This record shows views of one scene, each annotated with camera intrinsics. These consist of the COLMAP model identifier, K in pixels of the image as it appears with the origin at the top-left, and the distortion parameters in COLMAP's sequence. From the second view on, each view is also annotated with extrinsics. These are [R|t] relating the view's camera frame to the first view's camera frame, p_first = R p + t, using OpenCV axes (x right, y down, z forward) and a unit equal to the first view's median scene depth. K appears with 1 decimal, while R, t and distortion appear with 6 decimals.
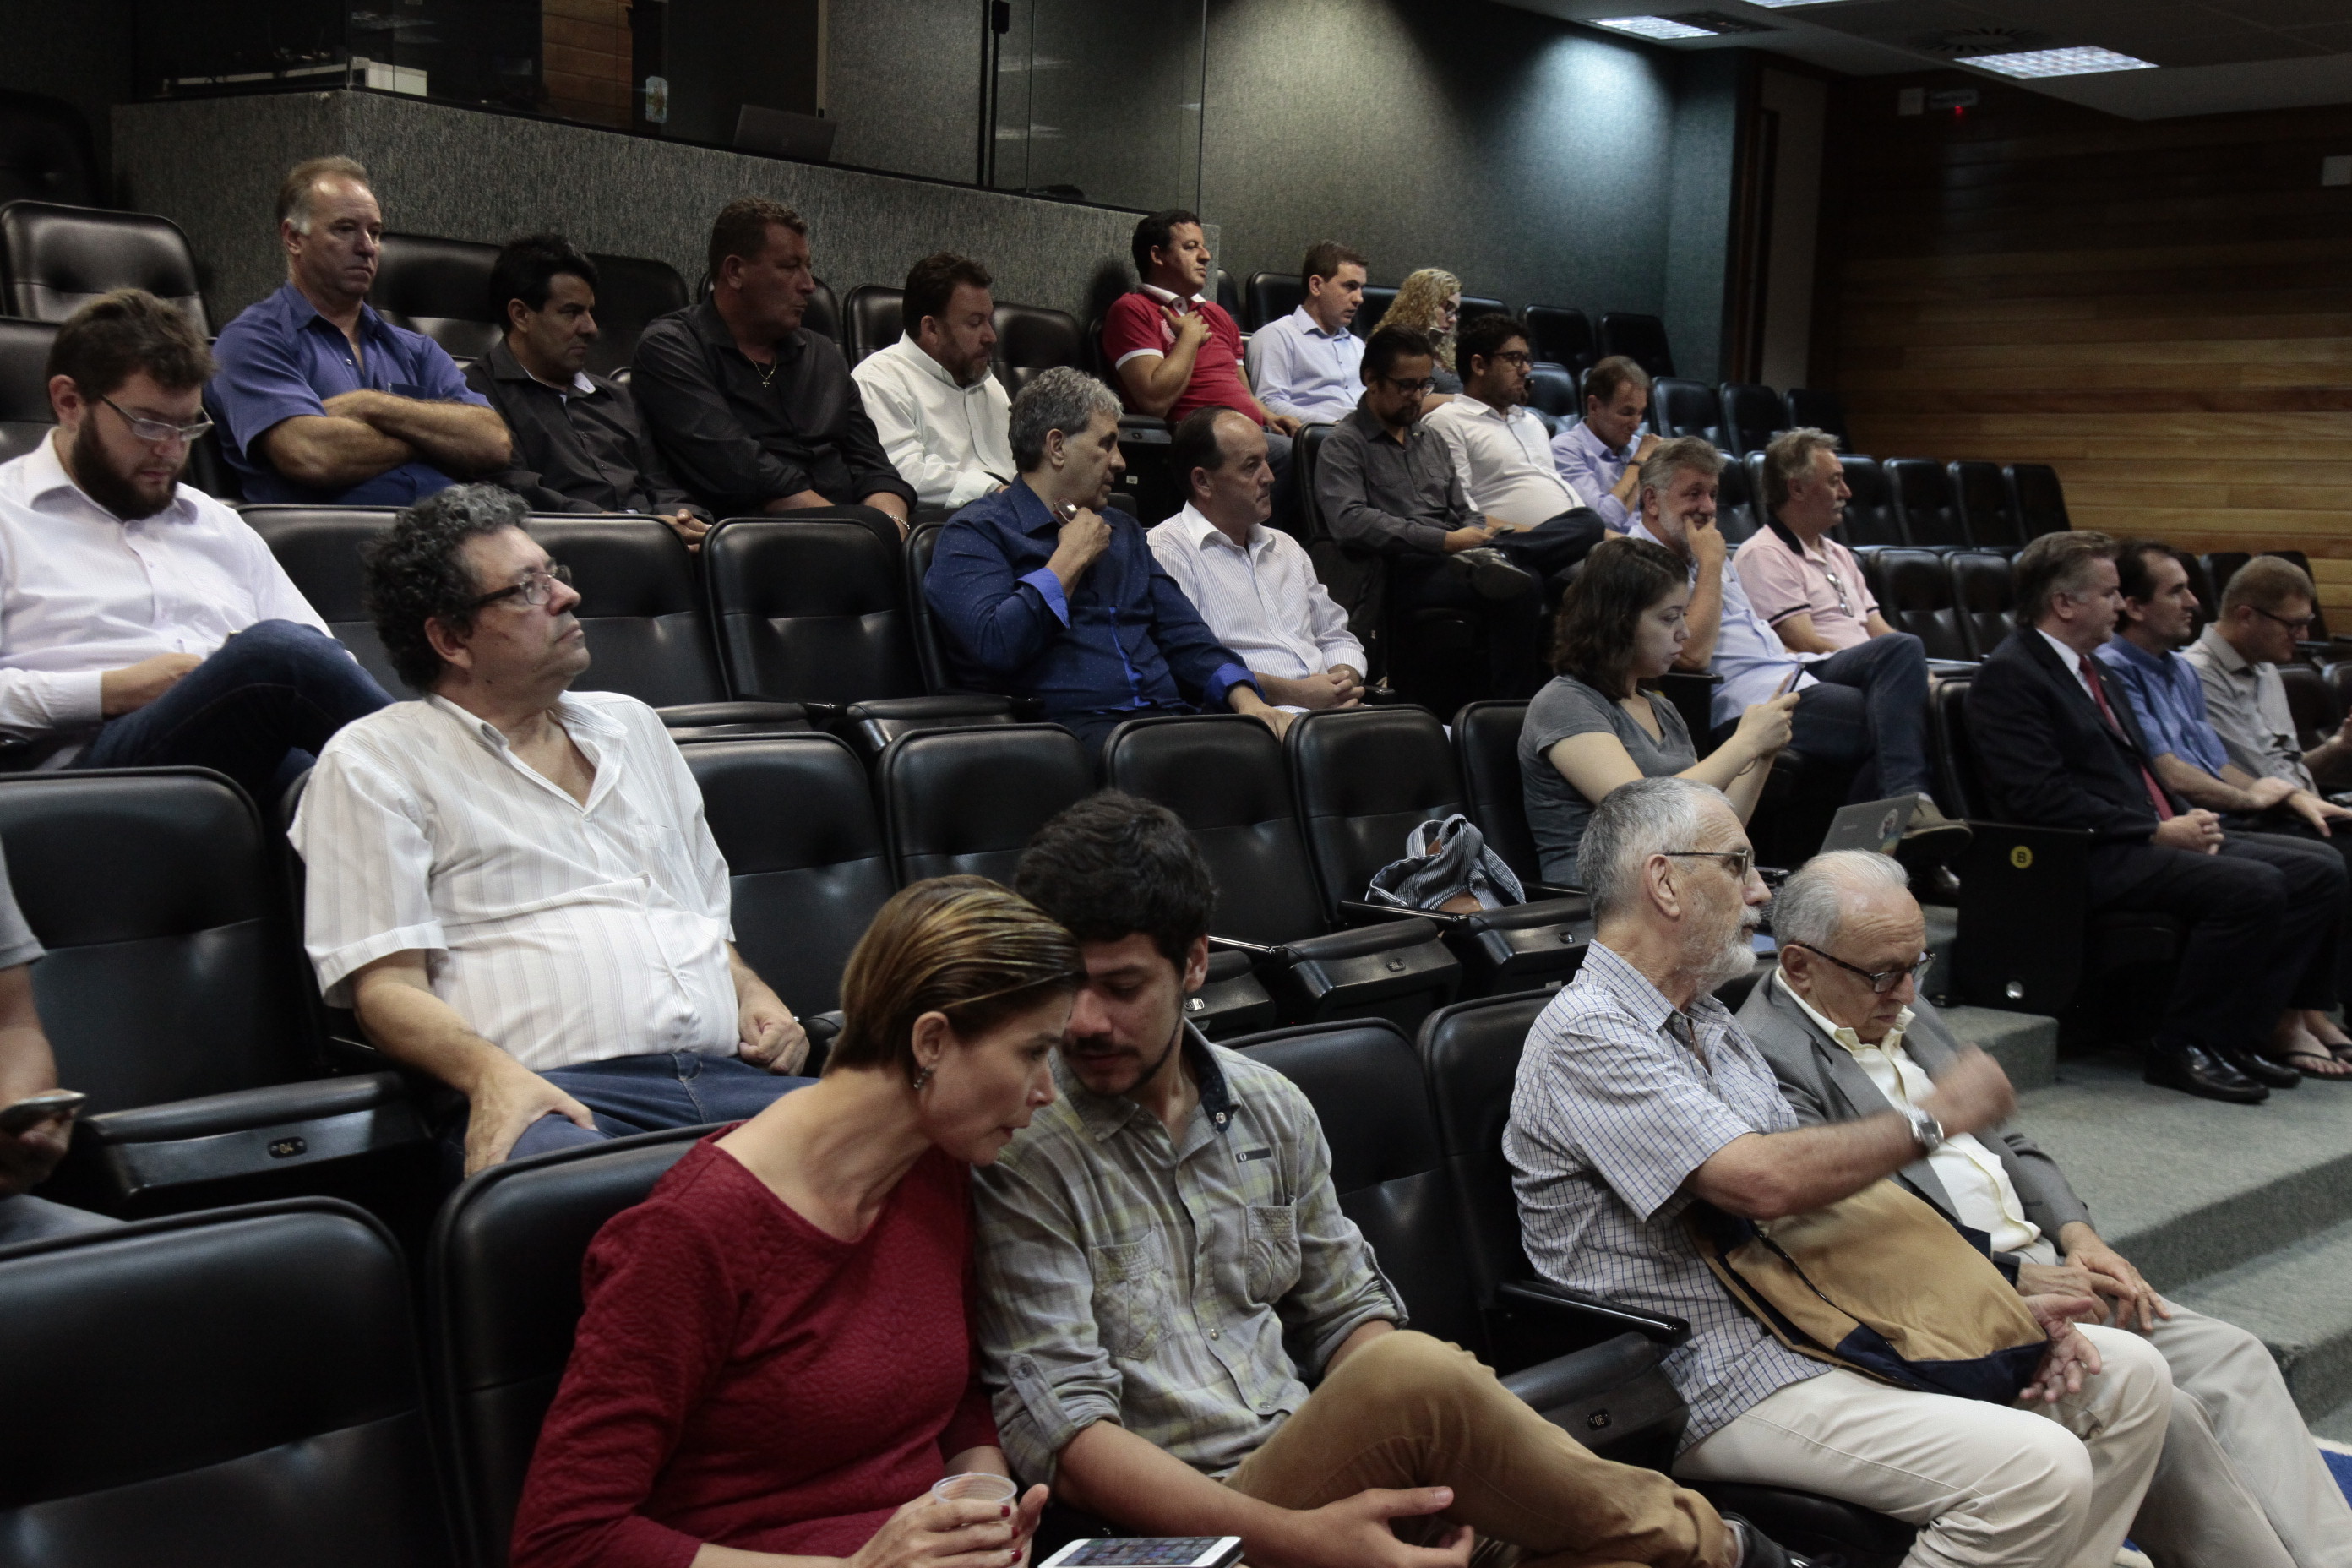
lens RADIAL K [[2920.5, 0, 1156.9], [0, 2920.5, 833.8], [0, 0, 1]] dist [0.143086, 0.000000]
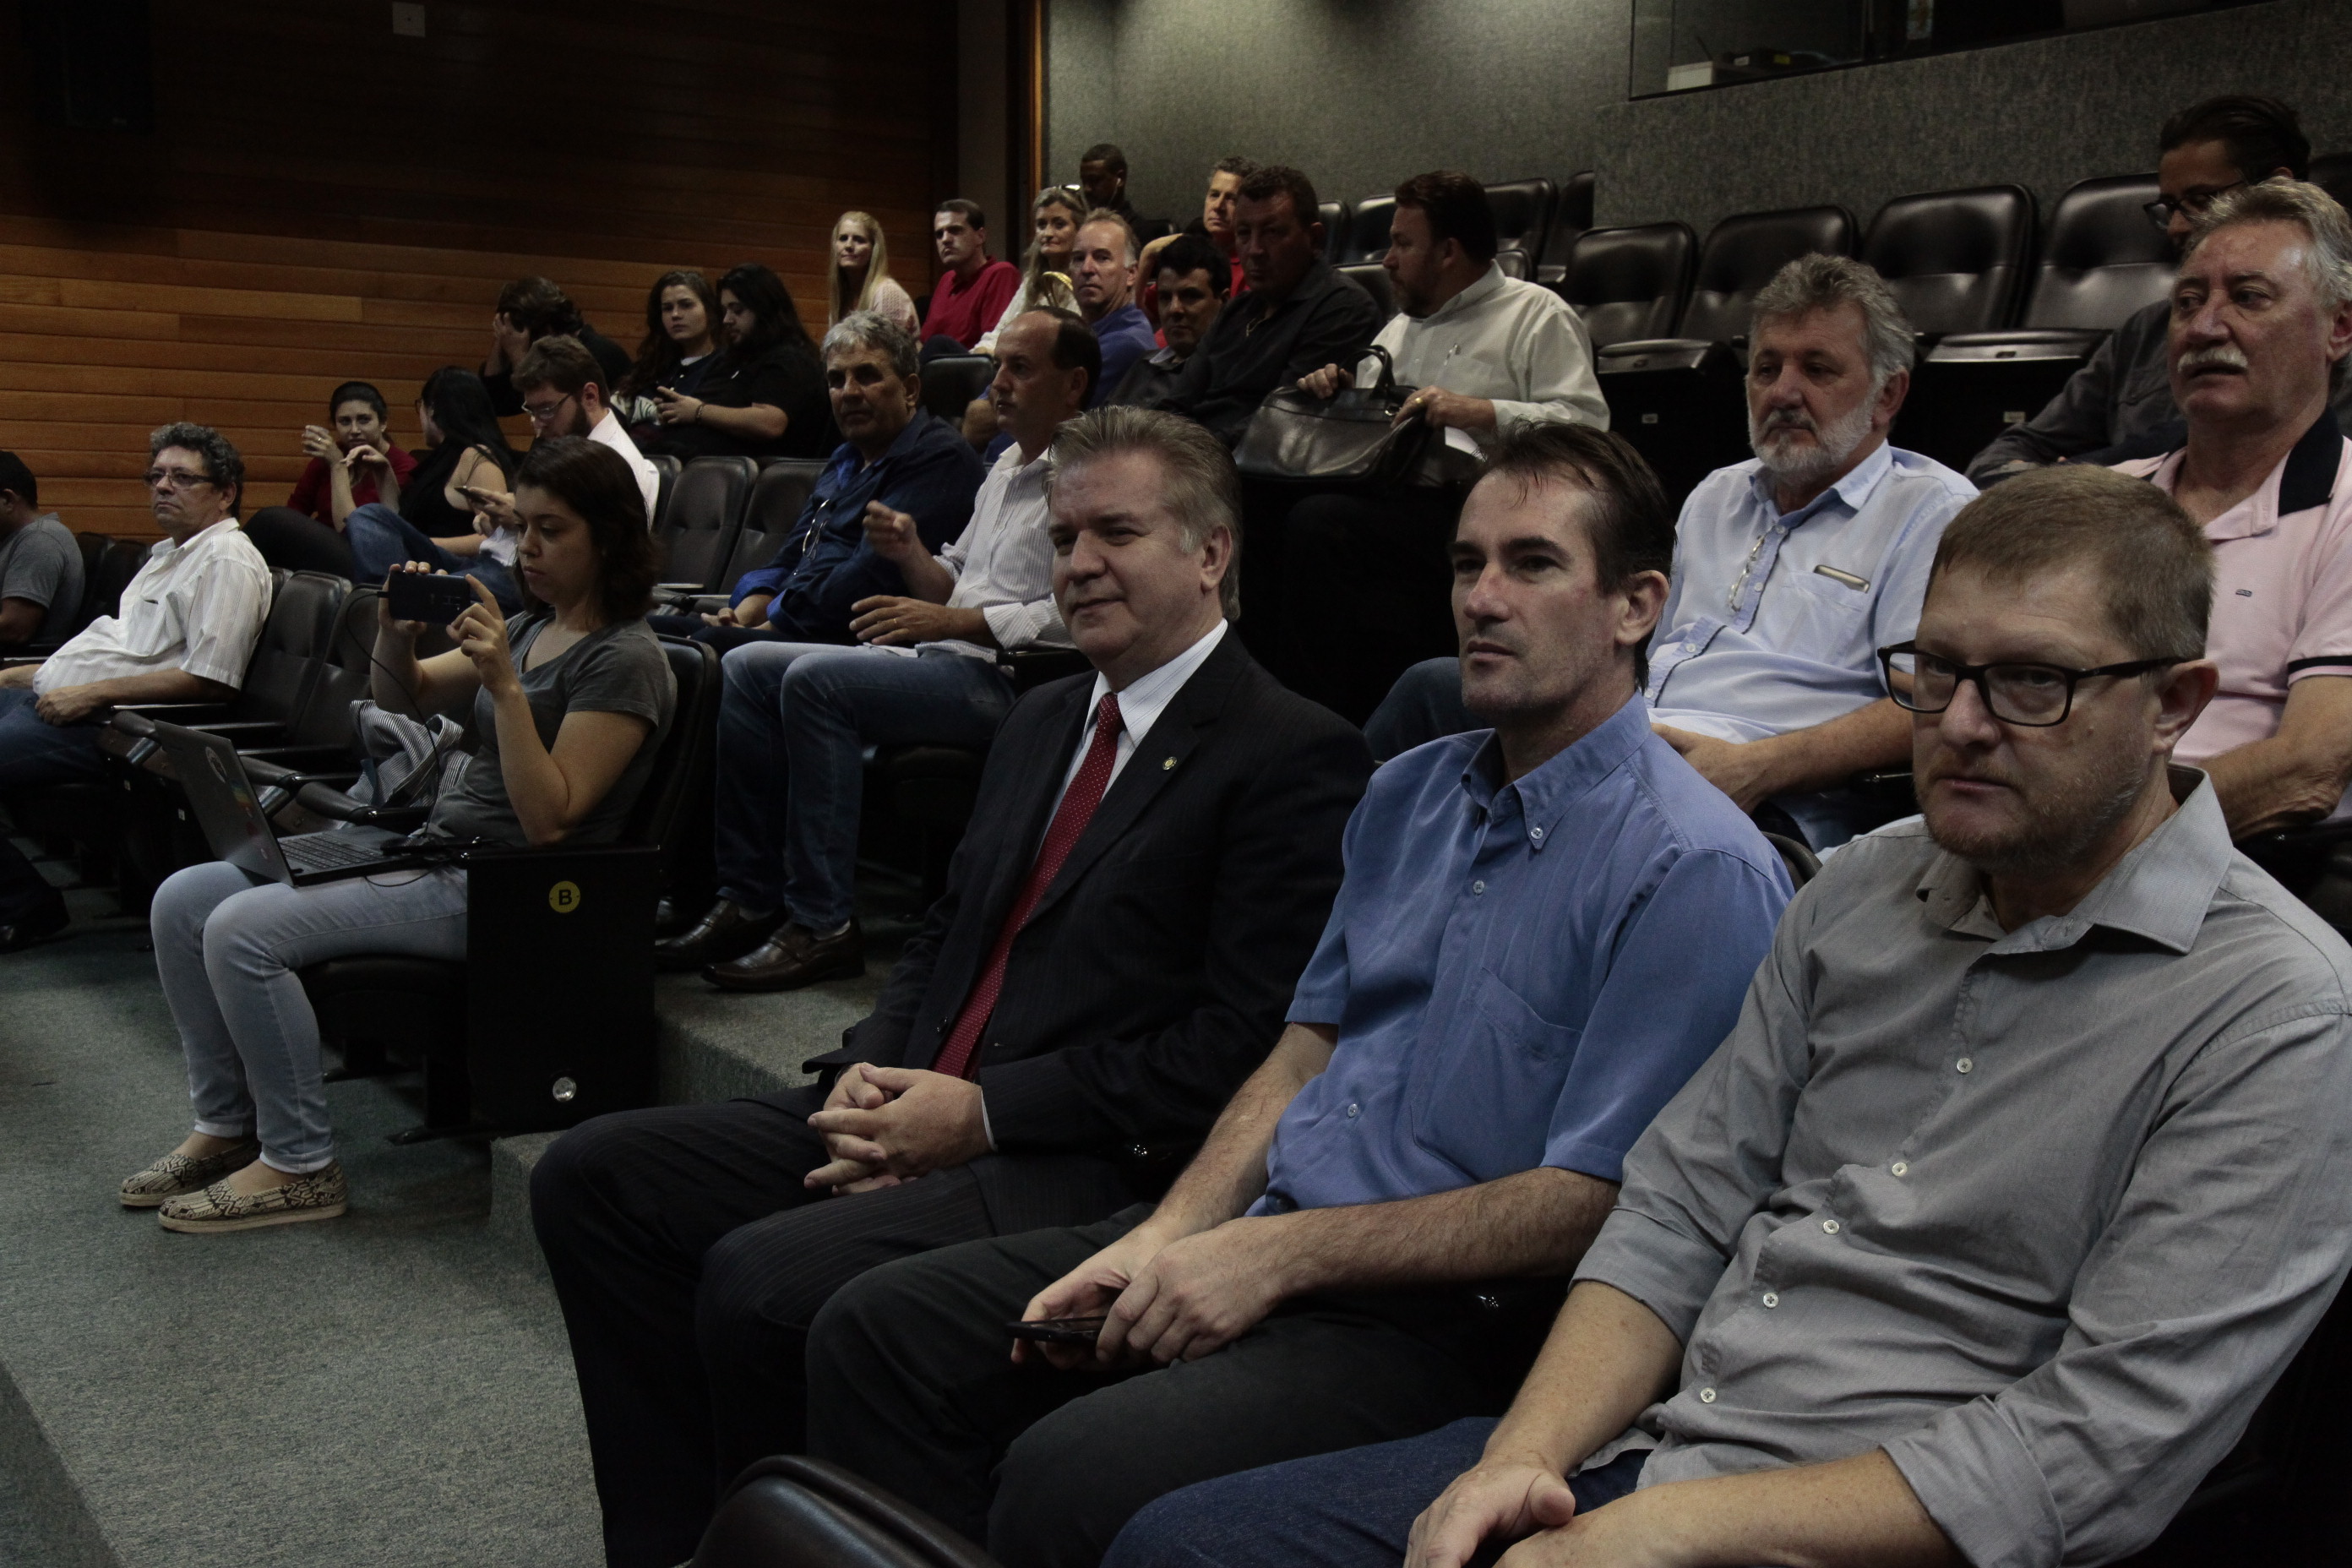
lens RADIAL K [[2537.2, 0, 1163.0], [0, 2537.2, 800.8], [0, 0, 1]] dist [0.061204, 0.000000]
pose [[-0.230913, 0.090323, -0.968773, 0.759135], [-0.133841, 0.983268, 0.123577, -0.100564], [0.963725, 0.158197, -0.214960, 1.179300]]
